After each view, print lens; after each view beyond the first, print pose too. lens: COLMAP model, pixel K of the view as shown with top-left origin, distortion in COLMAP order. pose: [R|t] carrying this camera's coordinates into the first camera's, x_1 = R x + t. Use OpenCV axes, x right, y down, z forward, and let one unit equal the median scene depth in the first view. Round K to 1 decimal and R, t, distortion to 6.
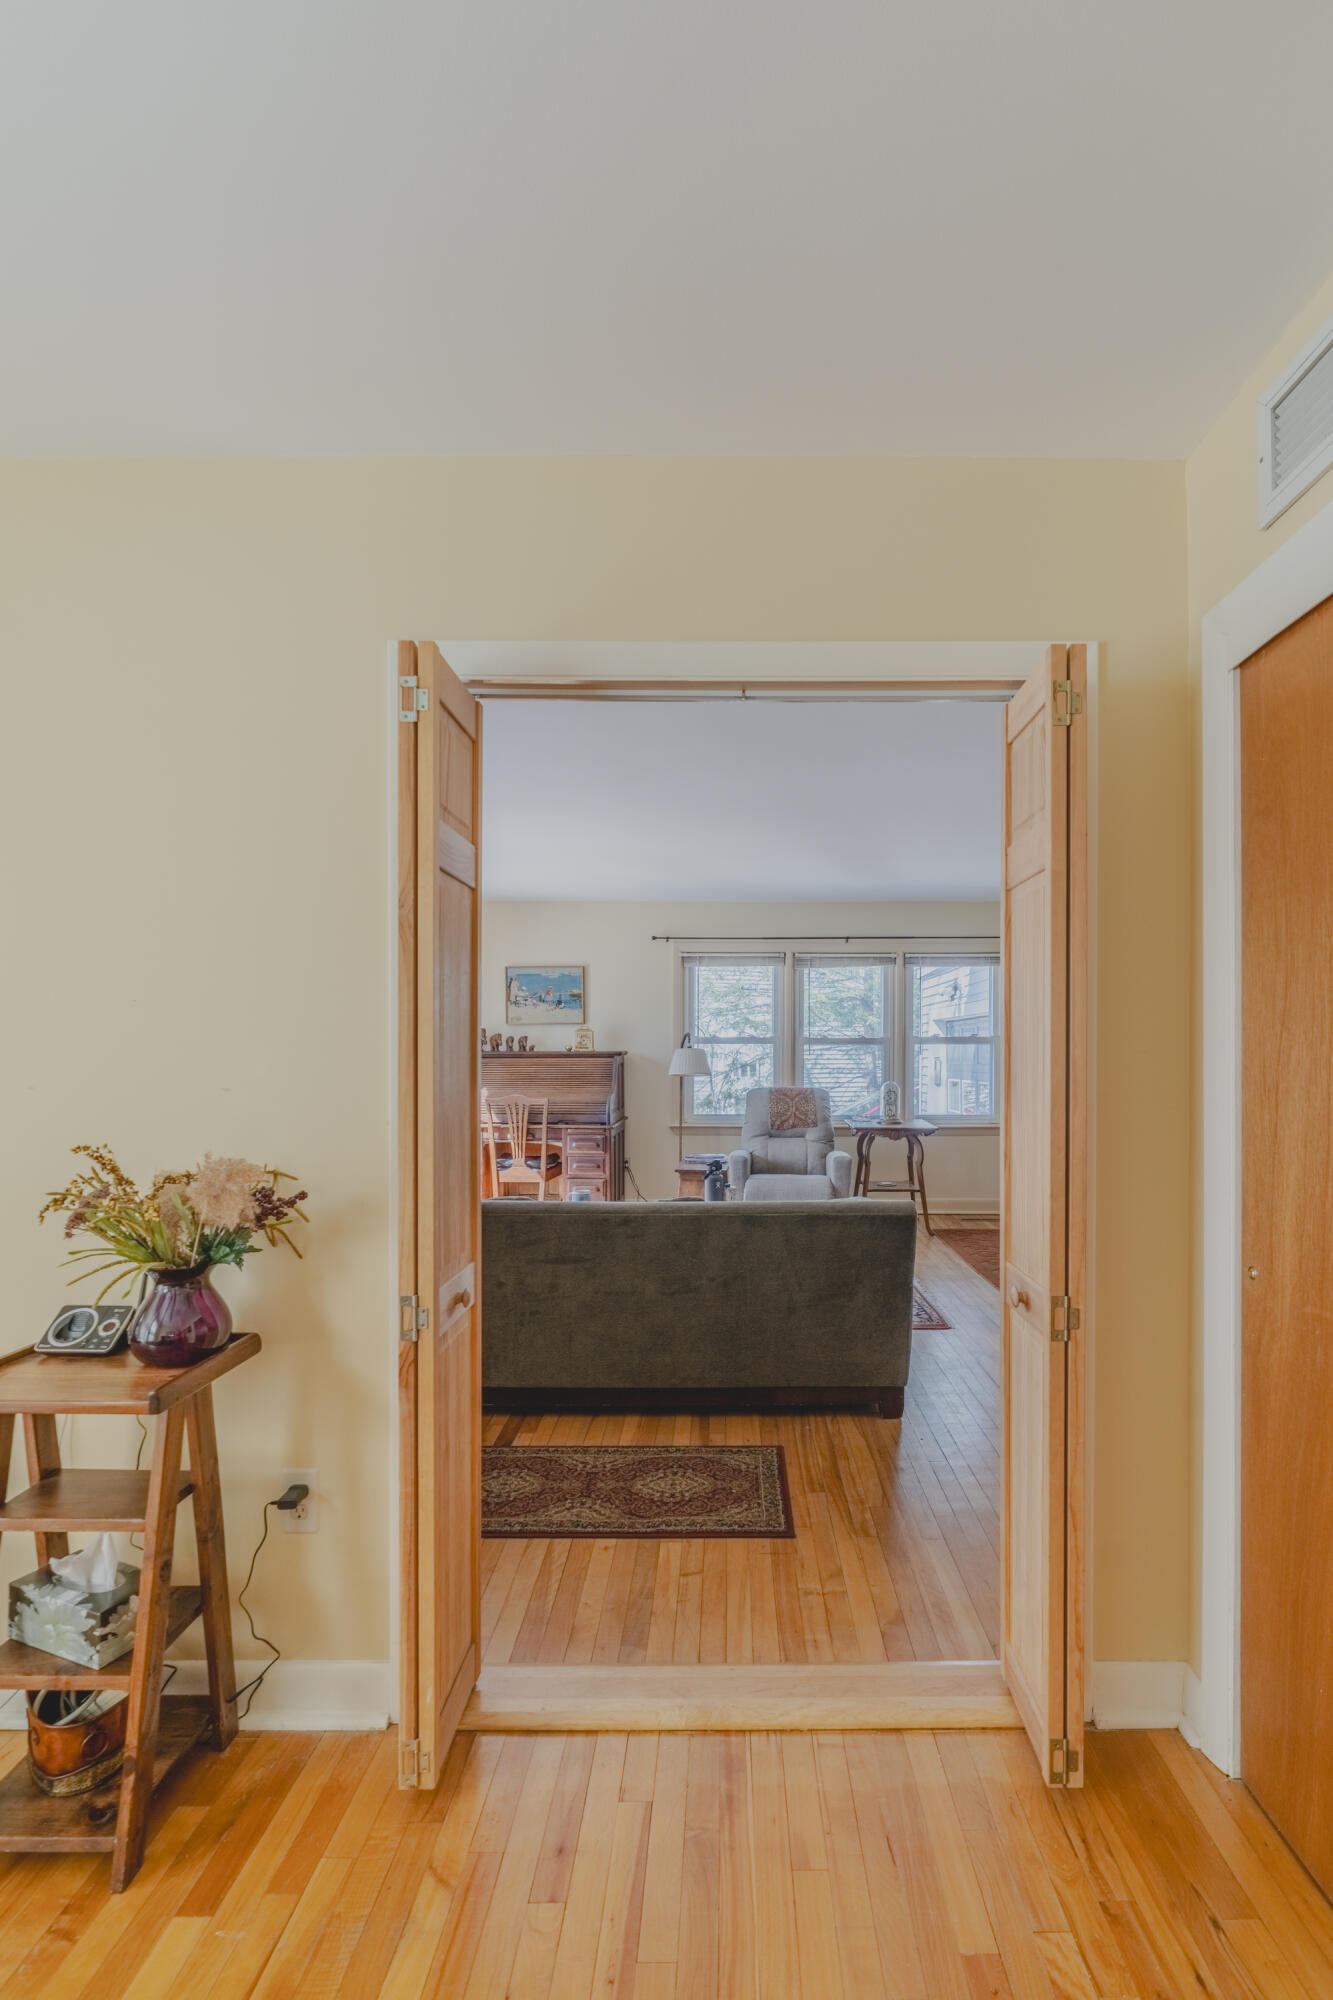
lens RADIAL K [[965.9, 0, 672.5], [0, 965.9, 1051.3], [0, 0, 1]] dist [-0.002560, -0.000705]
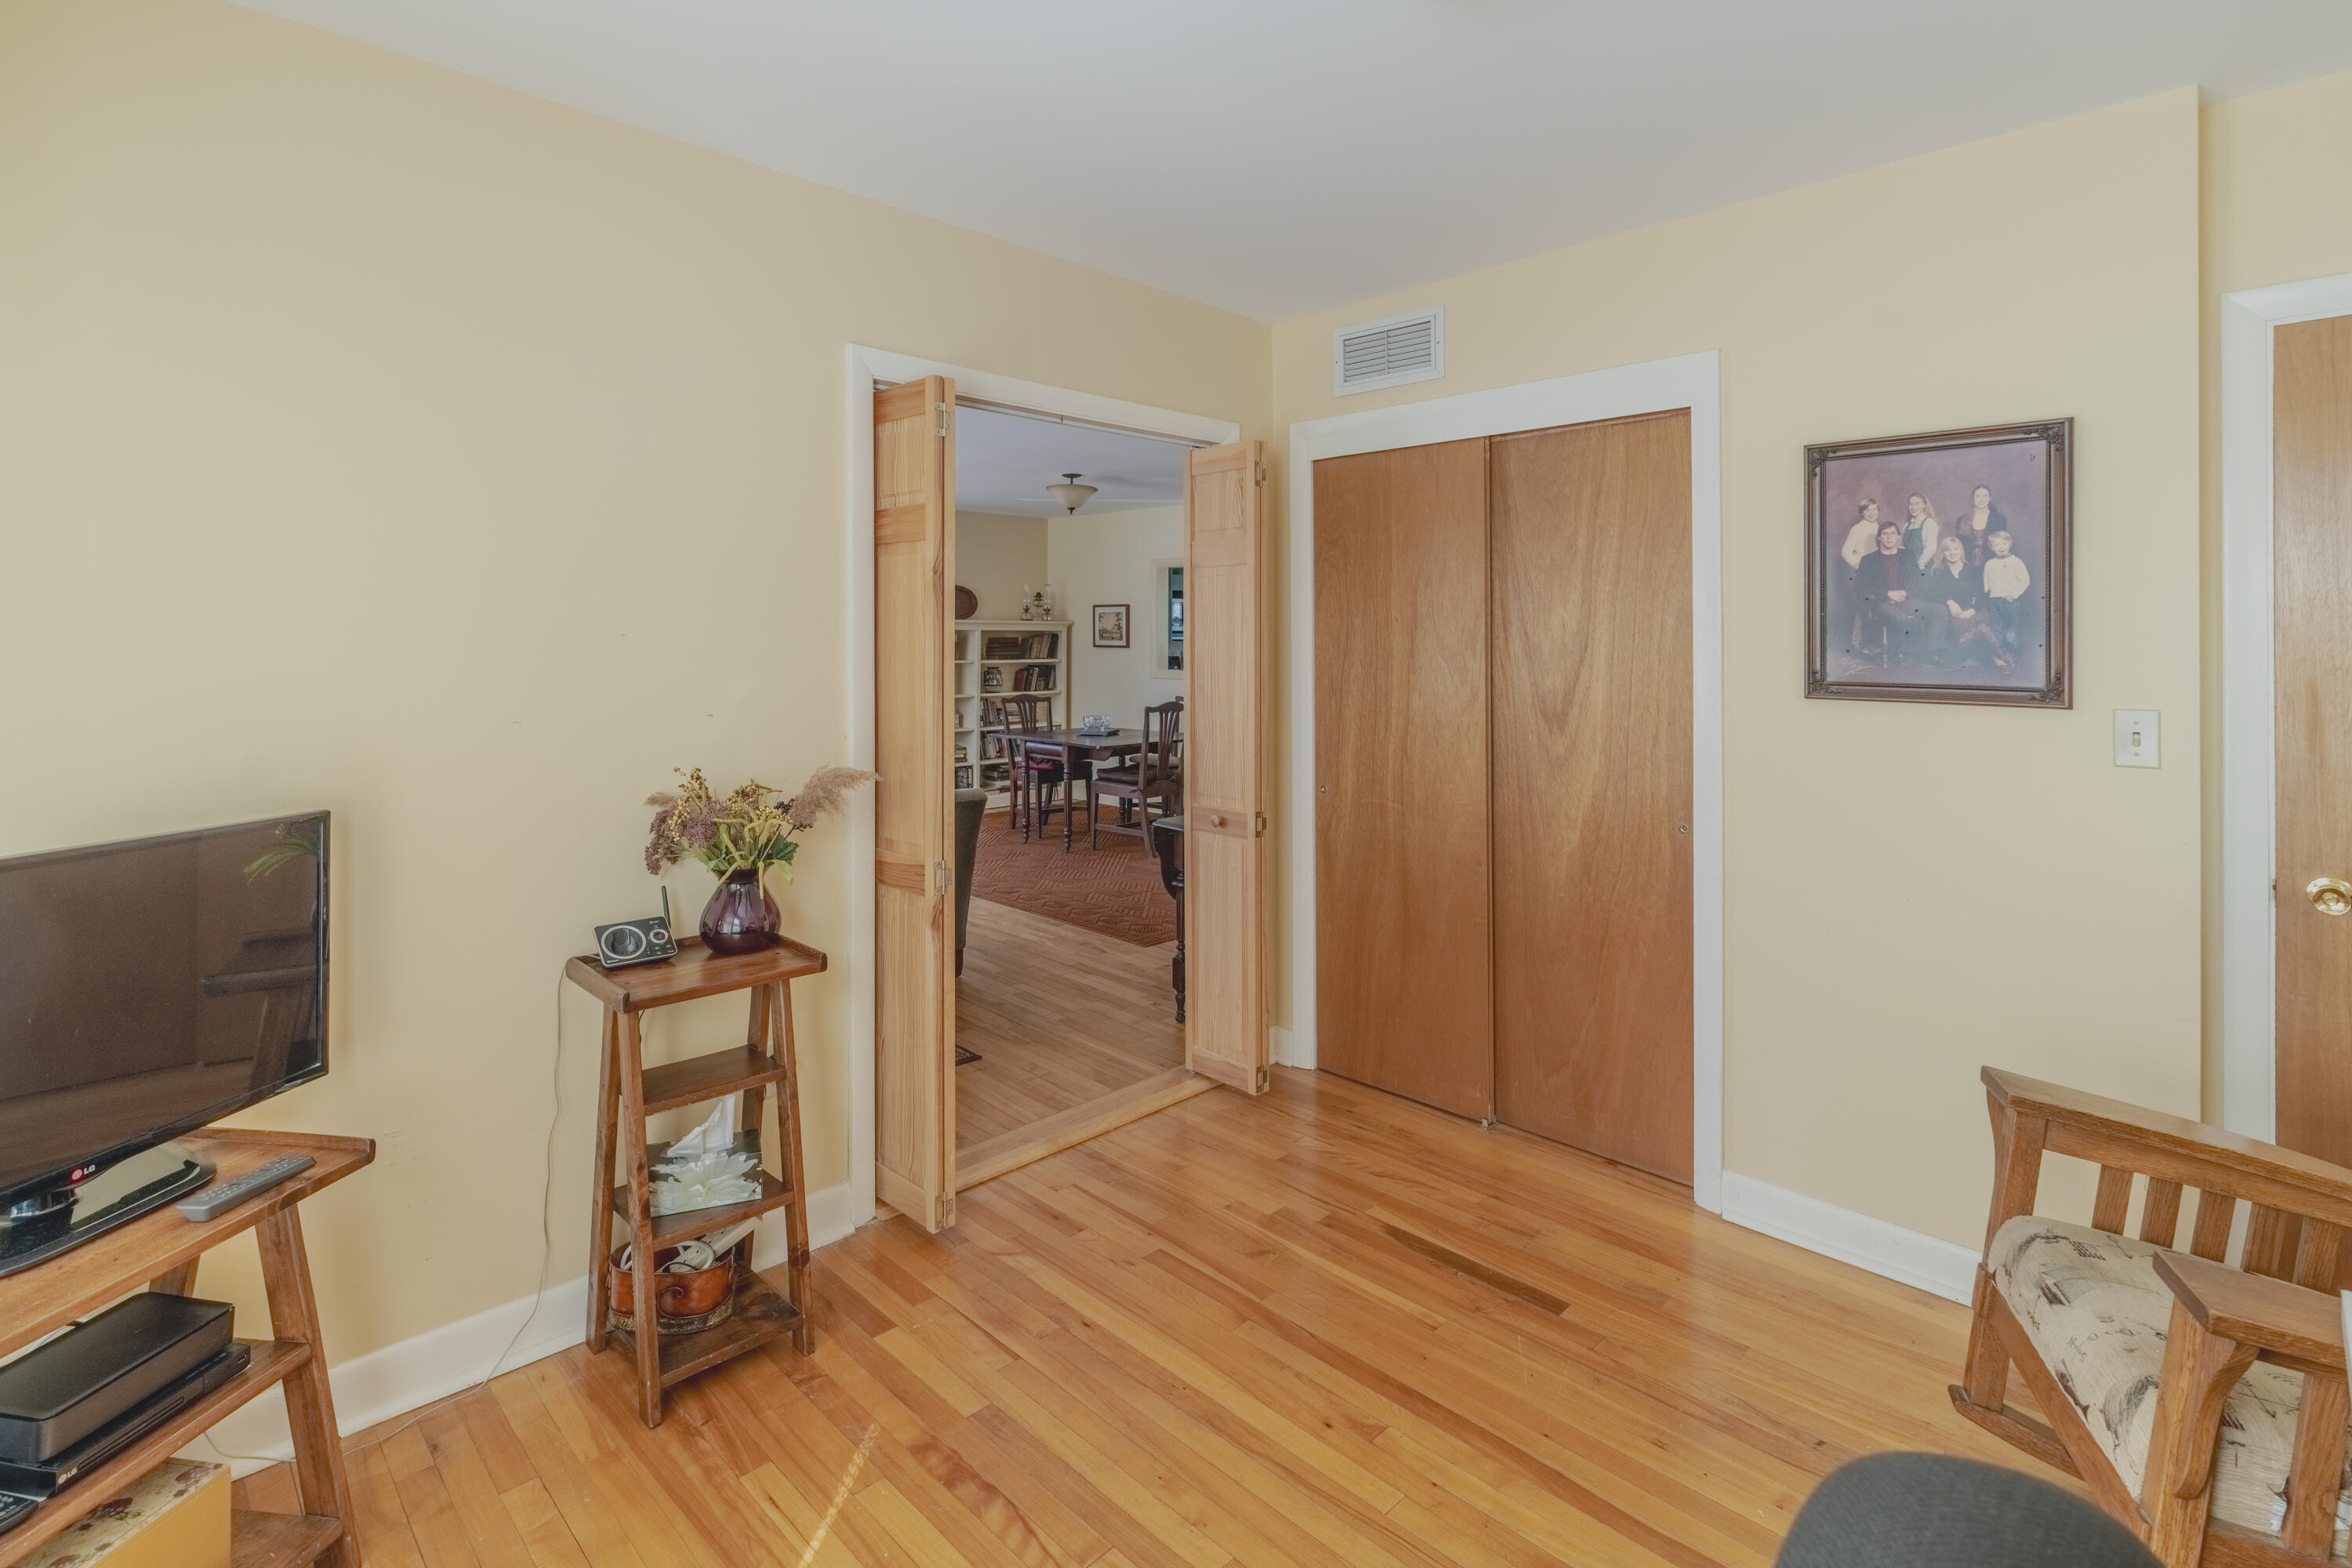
lens RADIAL K [[1135.9, 0, 1172.6], [0, 1135.9, 651.4], [0, 0, 1]] dist [-0.002560, -0.000705]
pose [[0.708272, -0.000578, 0.705939, -1.161982], [0.005877, 0.999970, -0.005077, -0.027329], [-0.705915, 0.007745, 0.708254, -0.349557]]
